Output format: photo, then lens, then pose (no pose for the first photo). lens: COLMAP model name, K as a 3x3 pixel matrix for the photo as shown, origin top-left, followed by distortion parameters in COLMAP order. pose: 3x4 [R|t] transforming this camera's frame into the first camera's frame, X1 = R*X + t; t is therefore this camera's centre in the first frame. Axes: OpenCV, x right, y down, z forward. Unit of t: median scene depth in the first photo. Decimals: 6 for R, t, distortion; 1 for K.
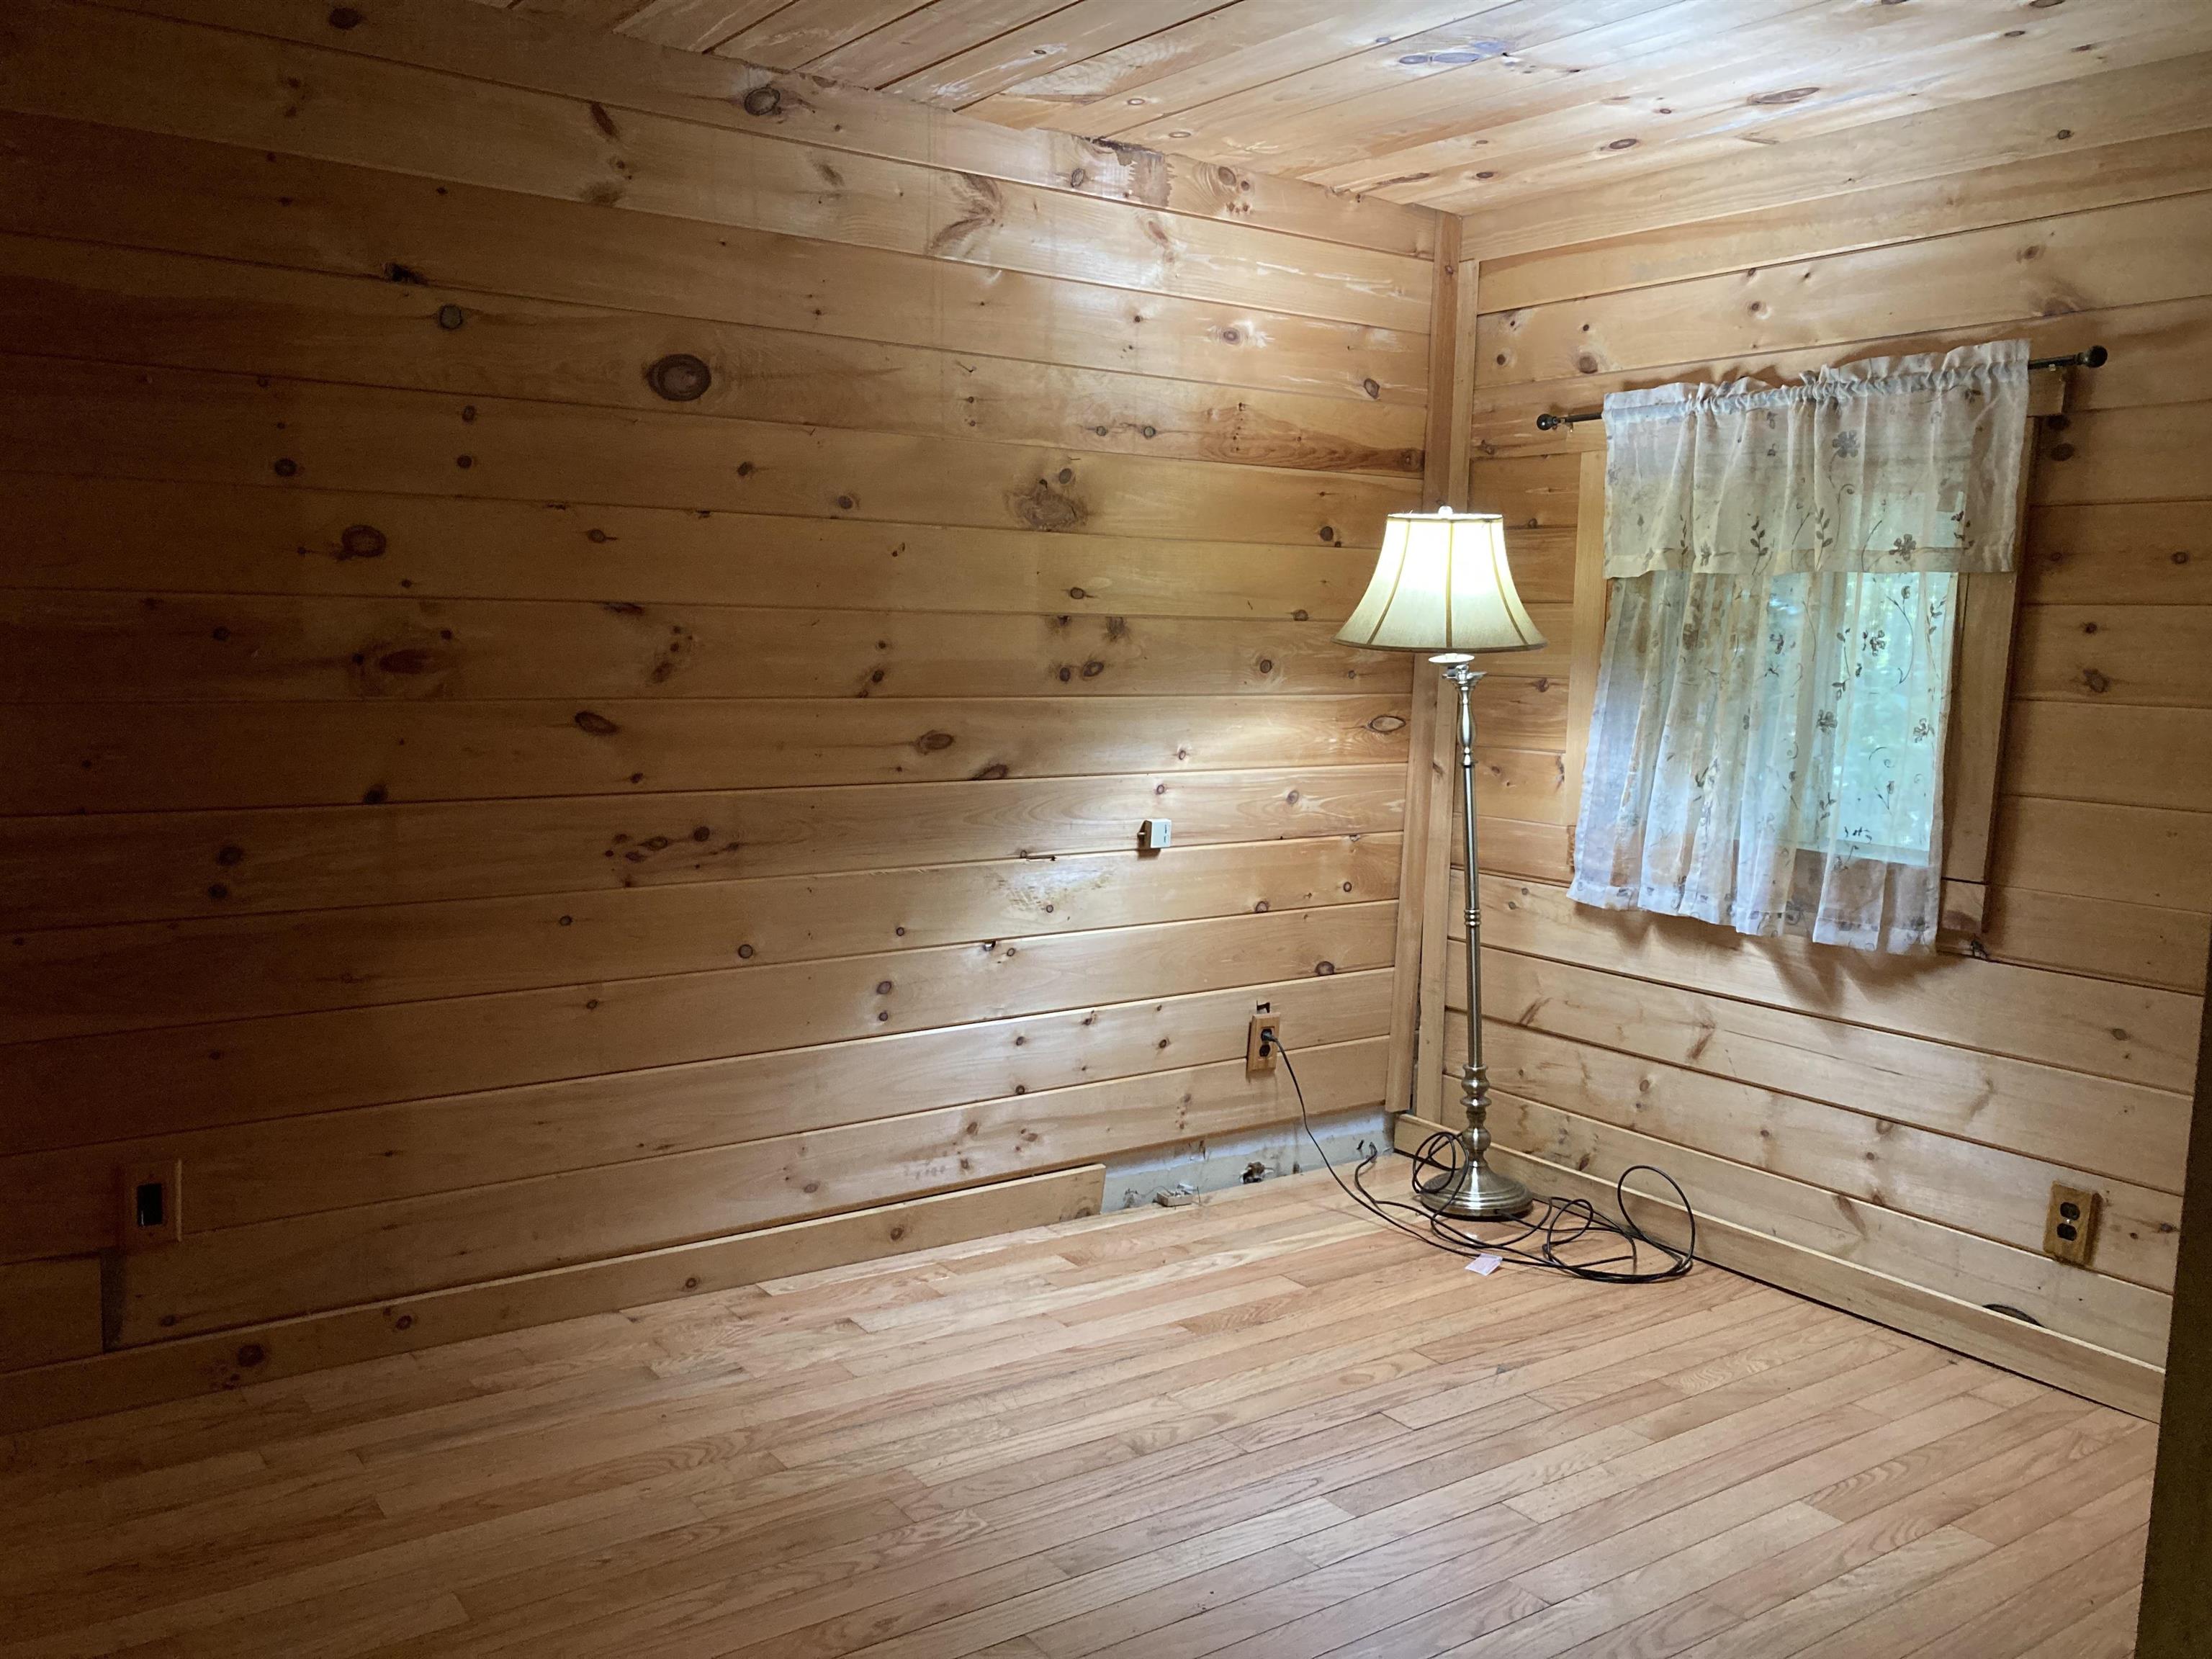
lens RADIAL K [[1821.4, 0, 1117.9], [0, 1821.4, 829.2], [0, 0, 1]] dist [0.021897, 0.009548]
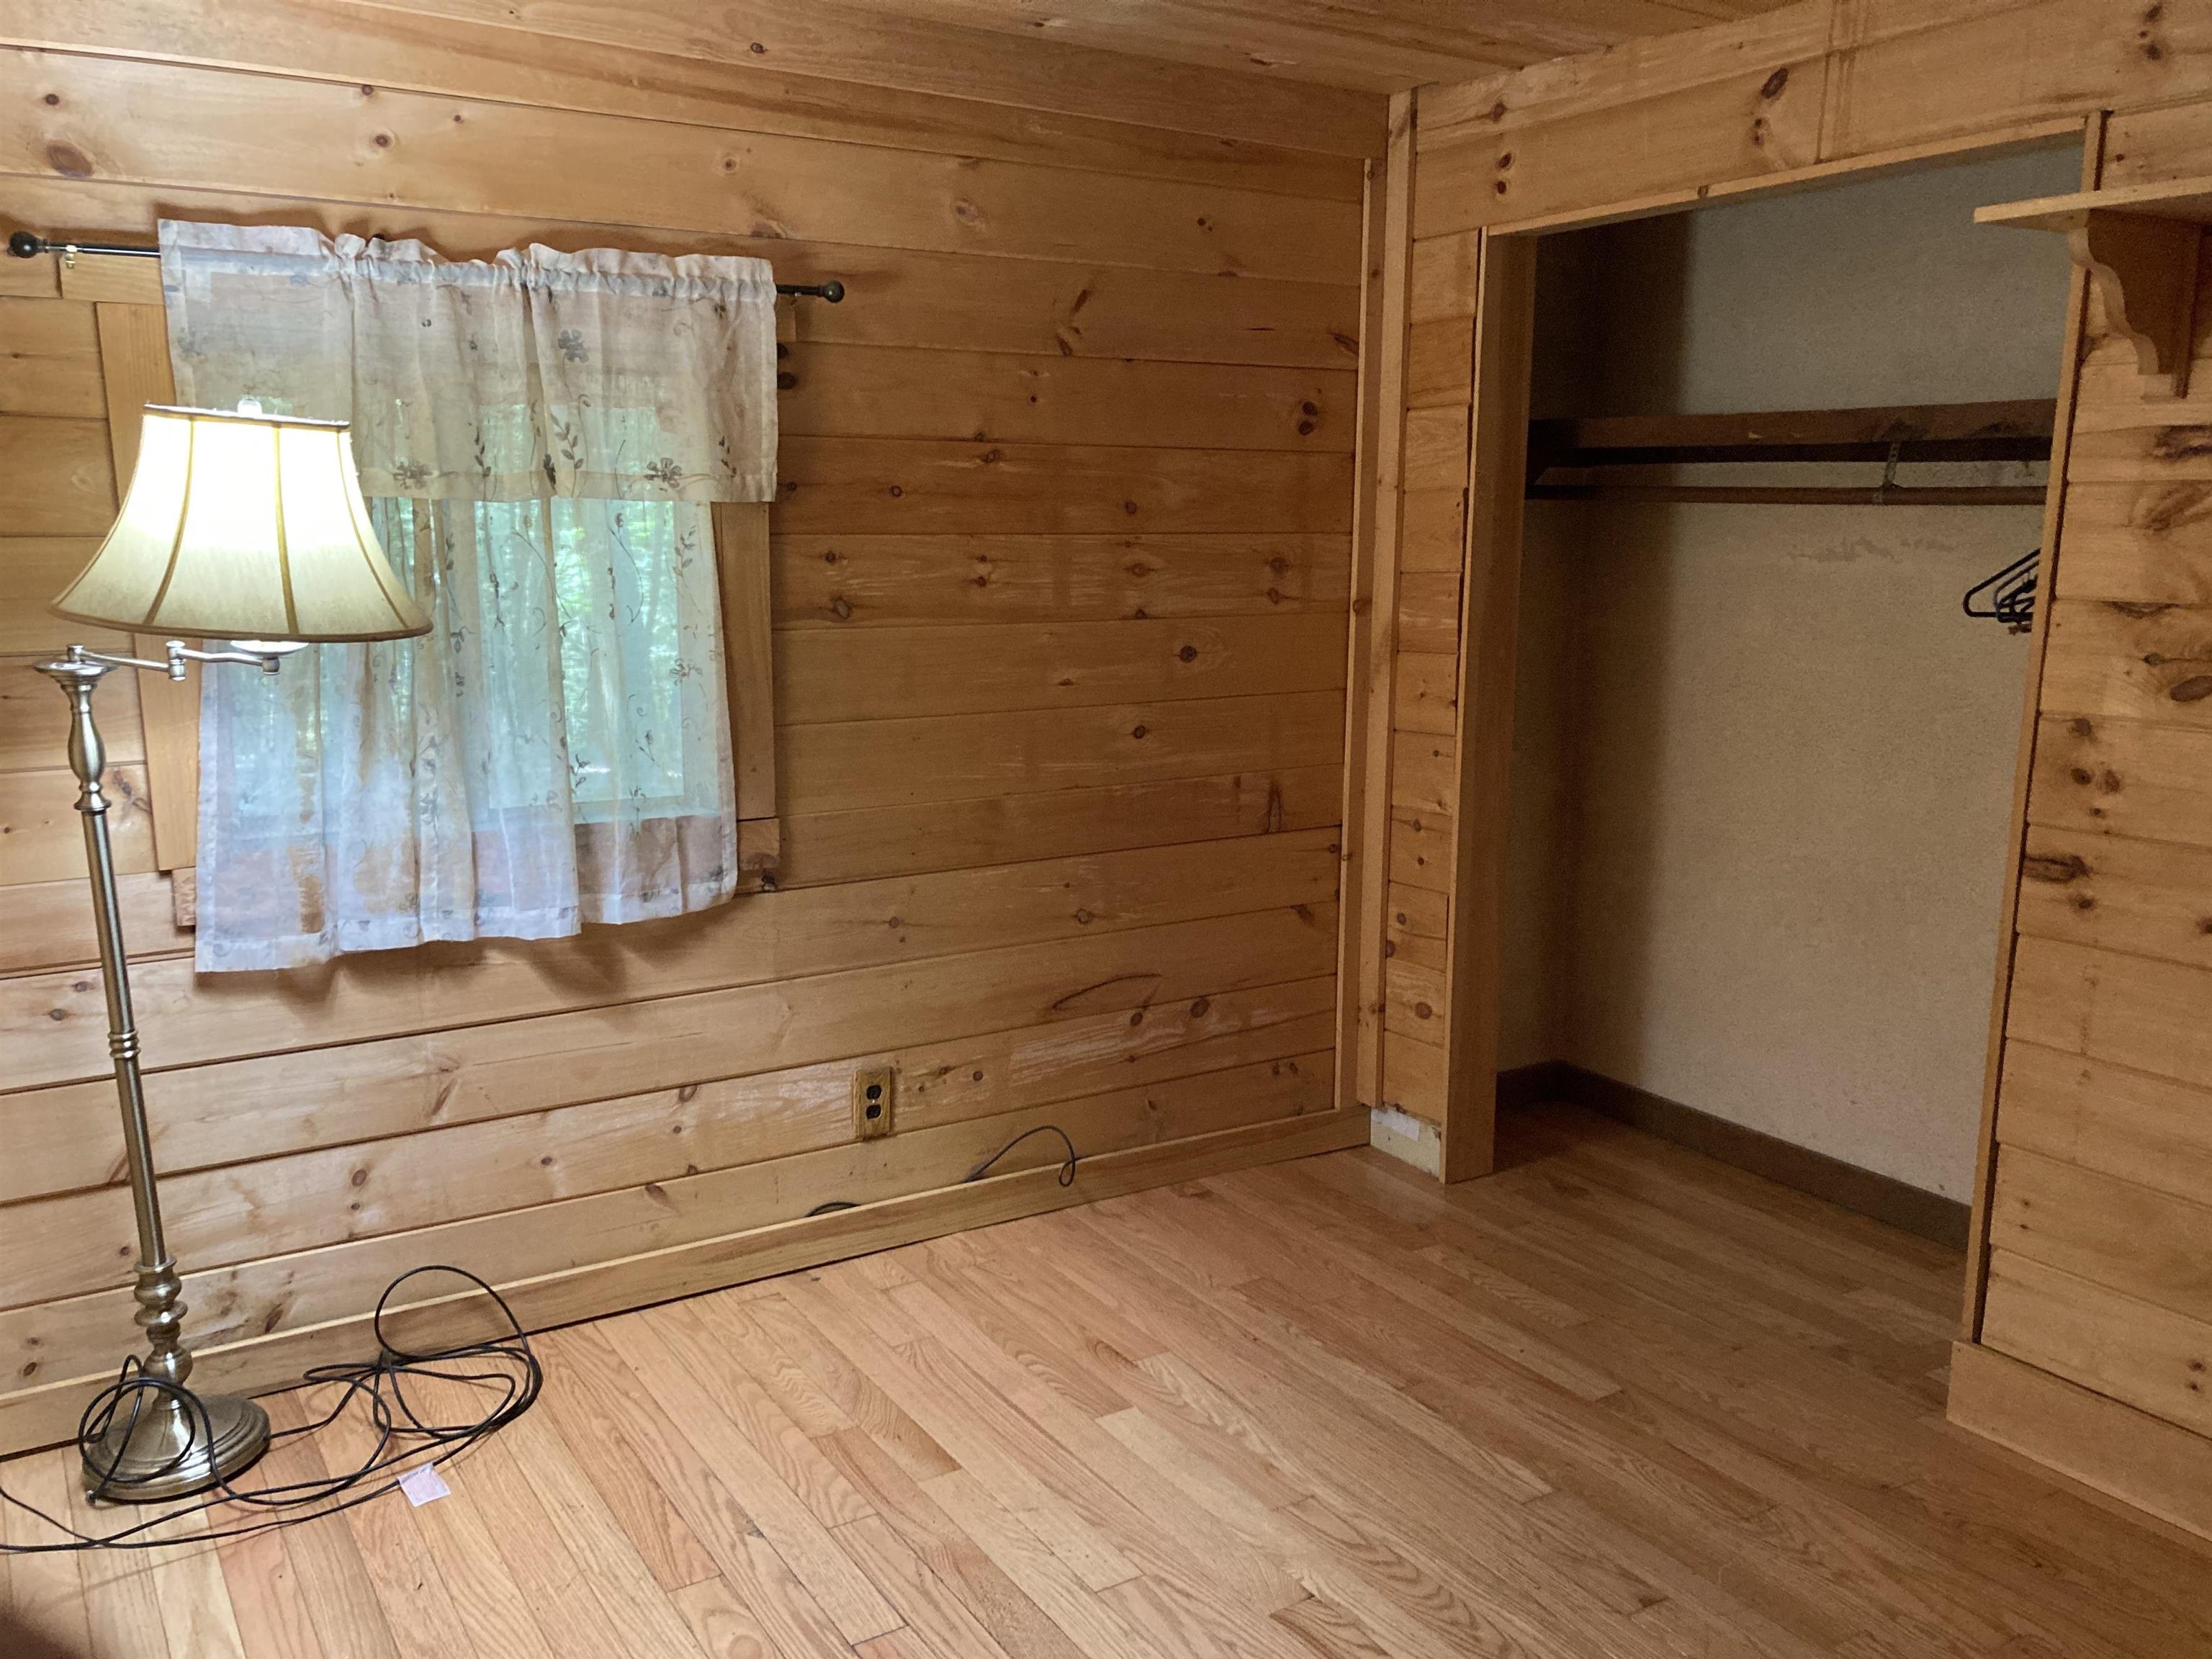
lens RADIAL K [[1821.4, 0, 1119.1], [0, 1821.4, 837.4], [0, 0, 1]] dist [0.021897, 0.009548]
pose [[0.053398, -0.212721, 0.975653, -0.466197], [0.105377, 0.972792, 0.206330, -0.138271], [-0.992998, 0.091794, 0.074361, 0.711811]]
